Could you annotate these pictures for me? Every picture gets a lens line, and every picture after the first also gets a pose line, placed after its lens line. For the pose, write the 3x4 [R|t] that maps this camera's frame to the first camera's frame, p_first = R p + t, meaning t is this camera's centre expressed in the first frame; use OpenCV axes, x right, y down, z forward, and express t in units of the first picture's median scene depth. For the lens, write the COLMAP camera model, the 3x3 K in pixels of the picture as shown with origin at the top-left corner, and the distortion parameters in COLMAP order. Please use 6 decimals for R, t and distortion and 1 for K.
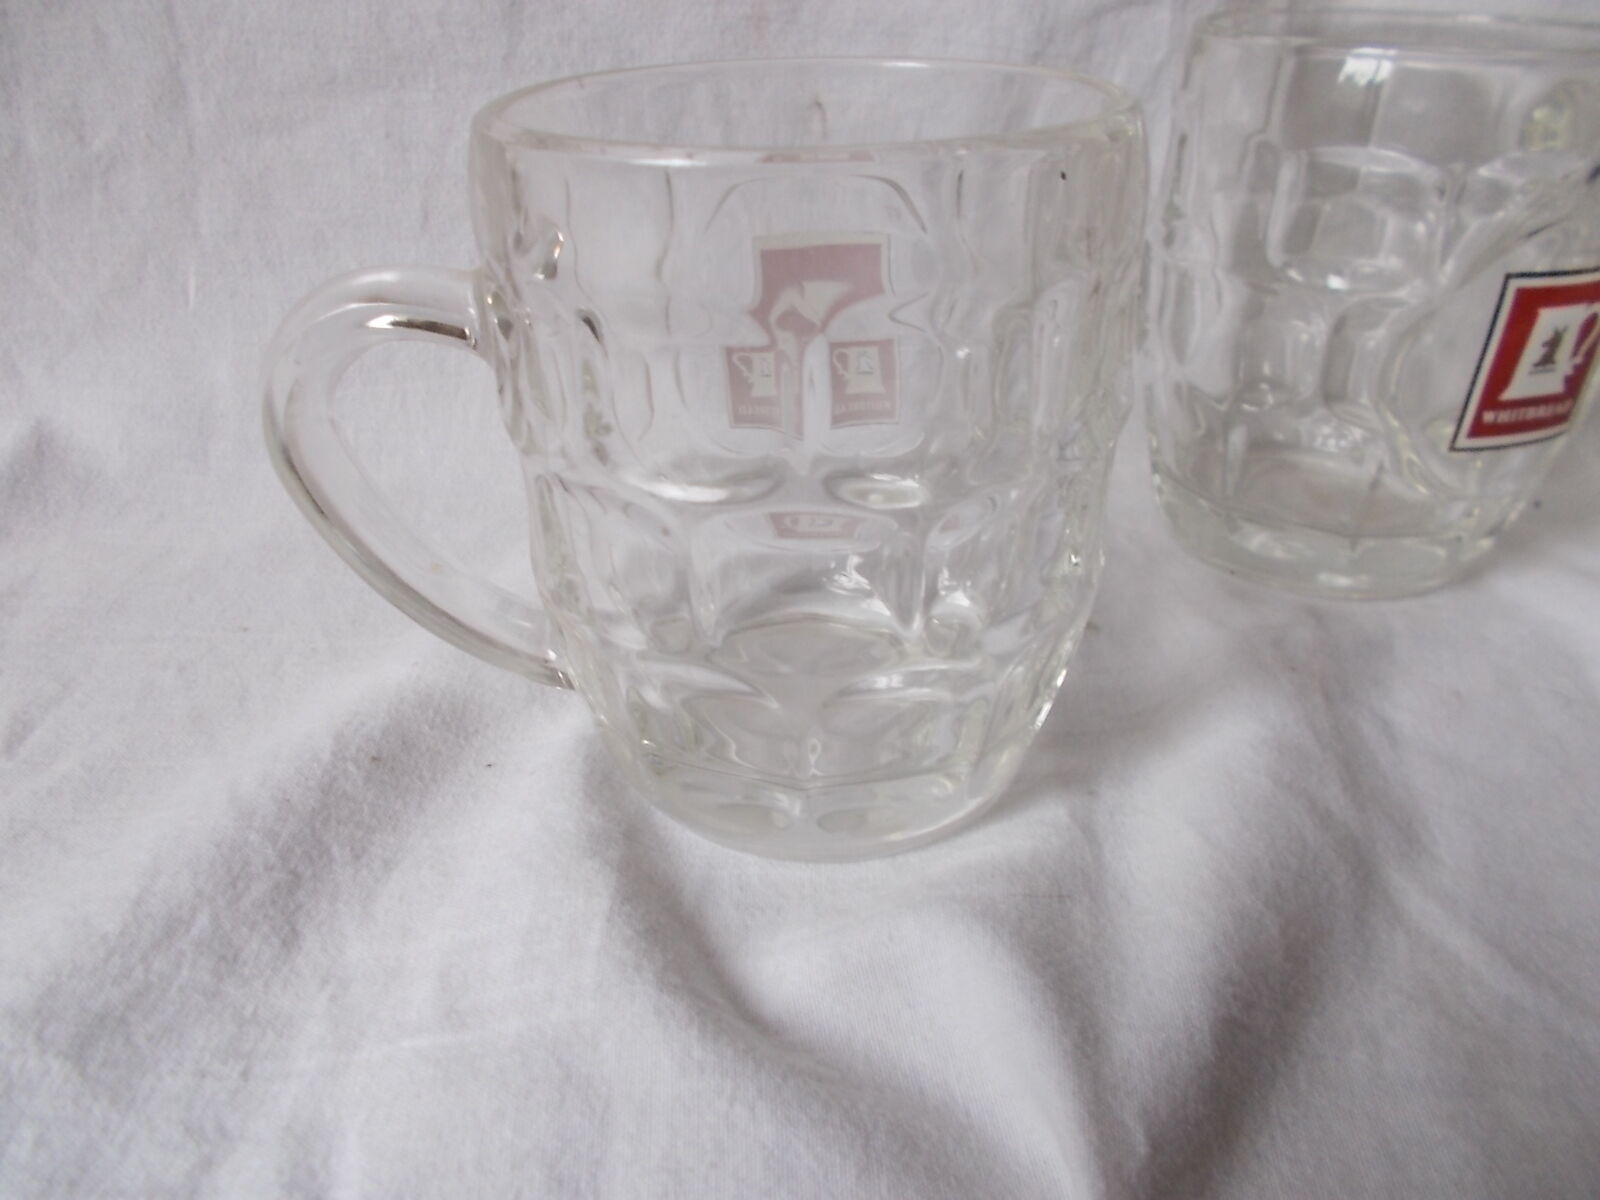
lens RADIAL K [[1204.9, 0, 794.7], [0, 1204.9, 600.5], [0, 0, 1]] dist [-0.003574, -0.002424]
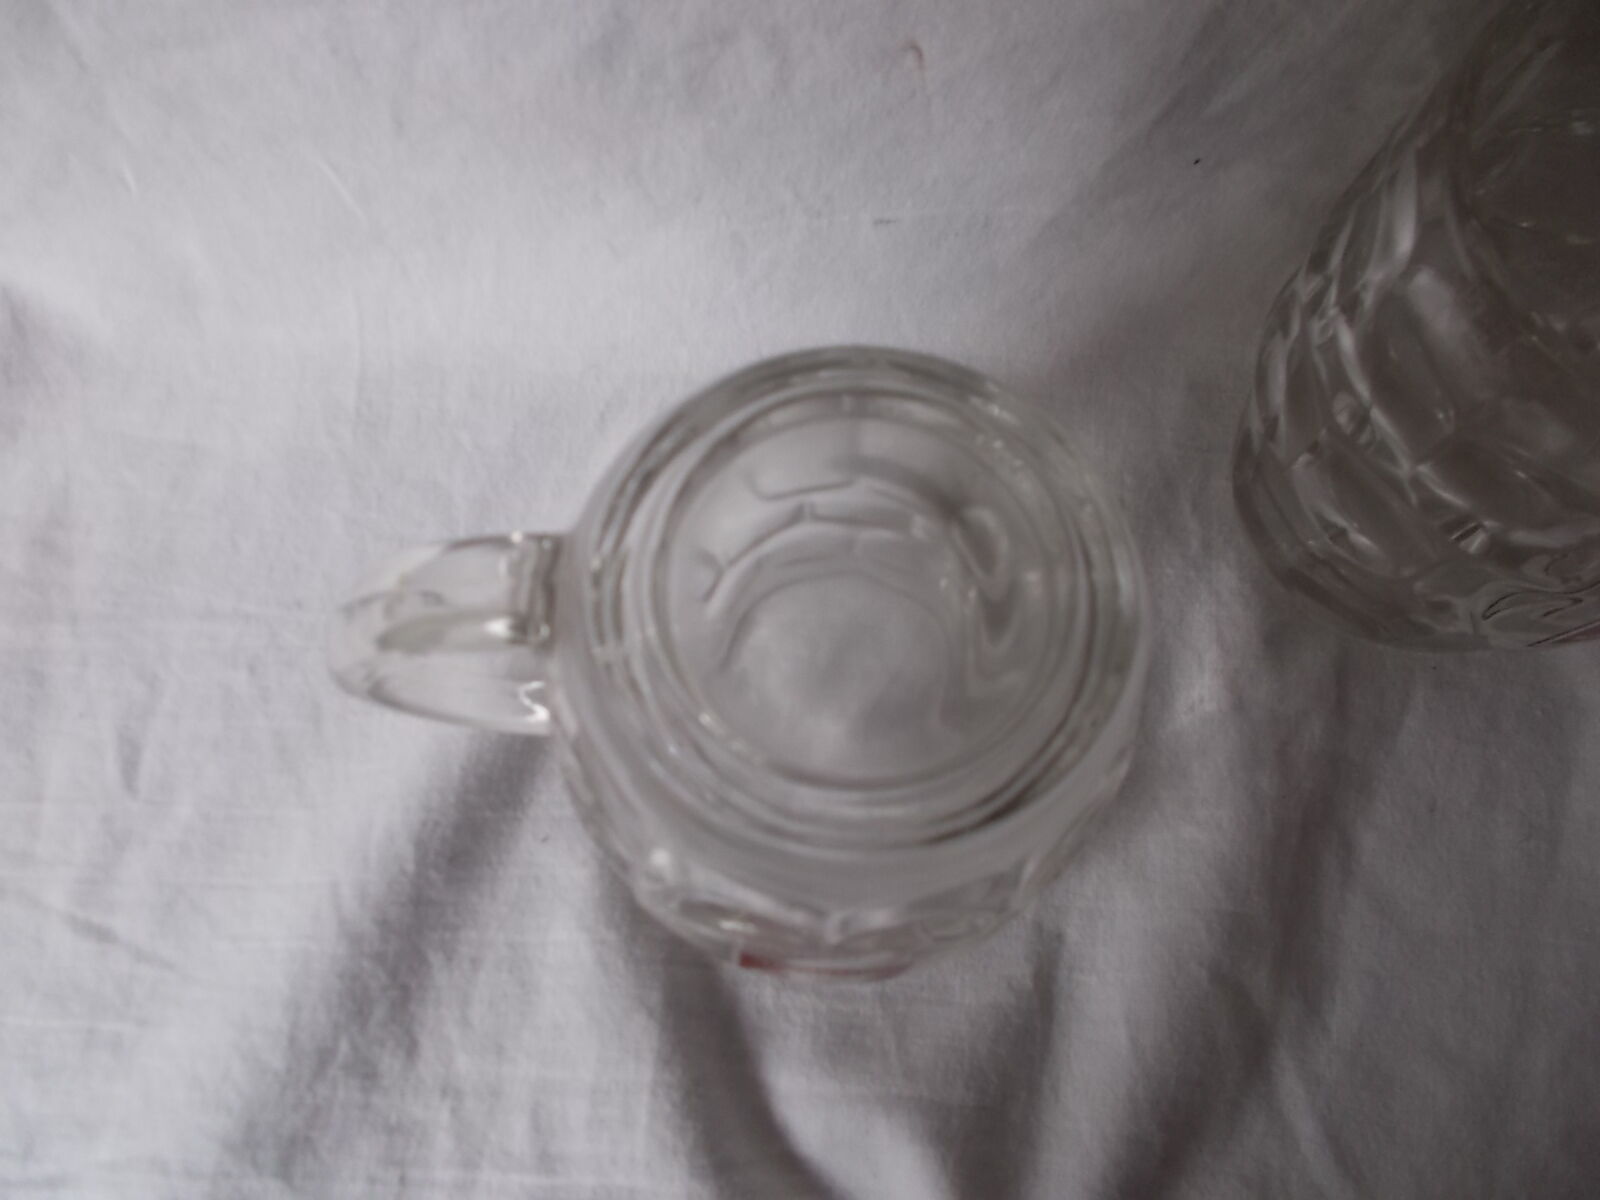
lens RADIAL K [[1204.9, 0, 789.3], [0, 1204.9, 585.4], [0, 0, 1]] dist [-0.003574, -0.002424]
pose [[0.996770, 0.078275, -0.017947, -0.021587], [-0.047561, 0.755475, 0.653449, -0.848473], [0.064708, -0.650485, 0.756758, 0.315011]]
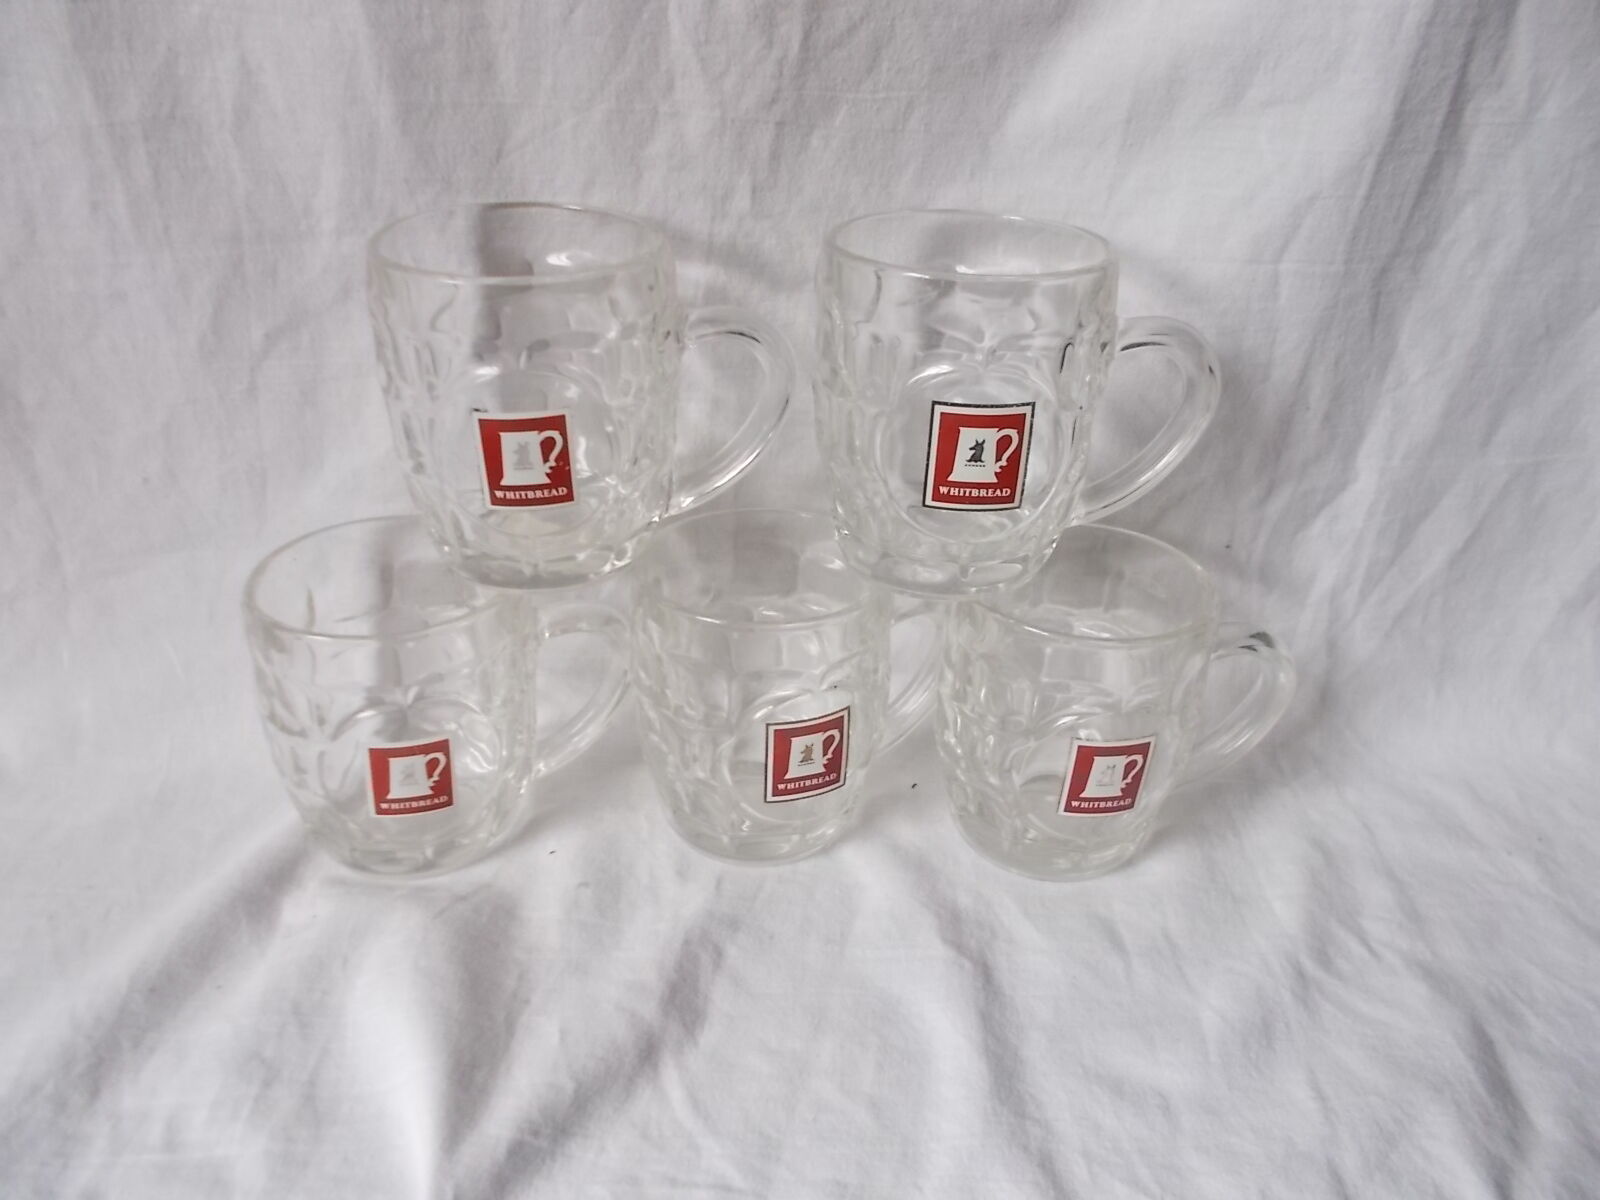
lens RADIAL K [[1204.9, 0, 785.0], [0, 1204.9, 589.1], [0, 0, 1]] dist [-0.003574, -0.002424]
pose [[0.999060, 0.009282, 0.042347, 0.555654], [-0.008902, 0.999919, -0.009141, -0.482508], [-0.042428, 0.008756, 0.999061, -0.923192]]
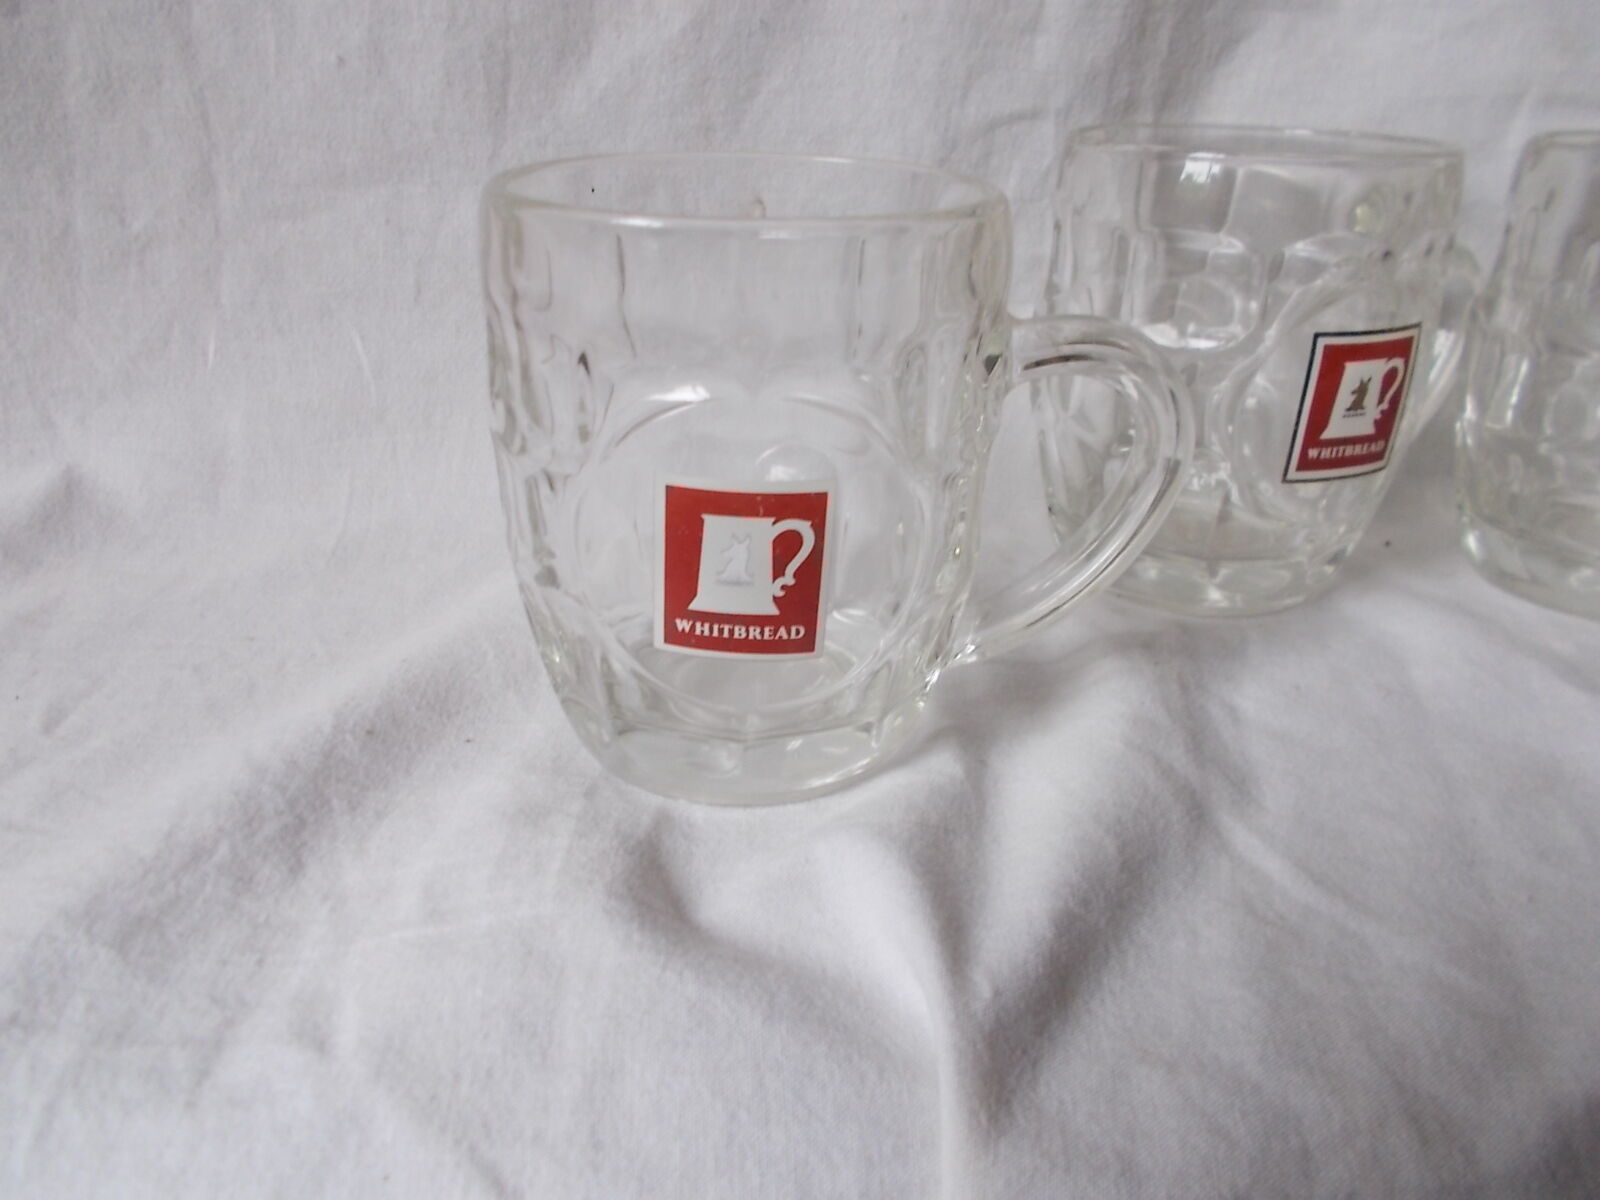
lens RADIAL K [[1204.9, 0, 793.3], [0, 1204.9, 604.8], [0, 0, 1]] dist [-0.003574, -0.002424]
pose [[0.999755, 0.001024, 0.022122, 0.038249], [0.000772, 0.996710, -0.081043, 0.104043], [-0.022132, 0.081040, 0.996465, -0.186047]]
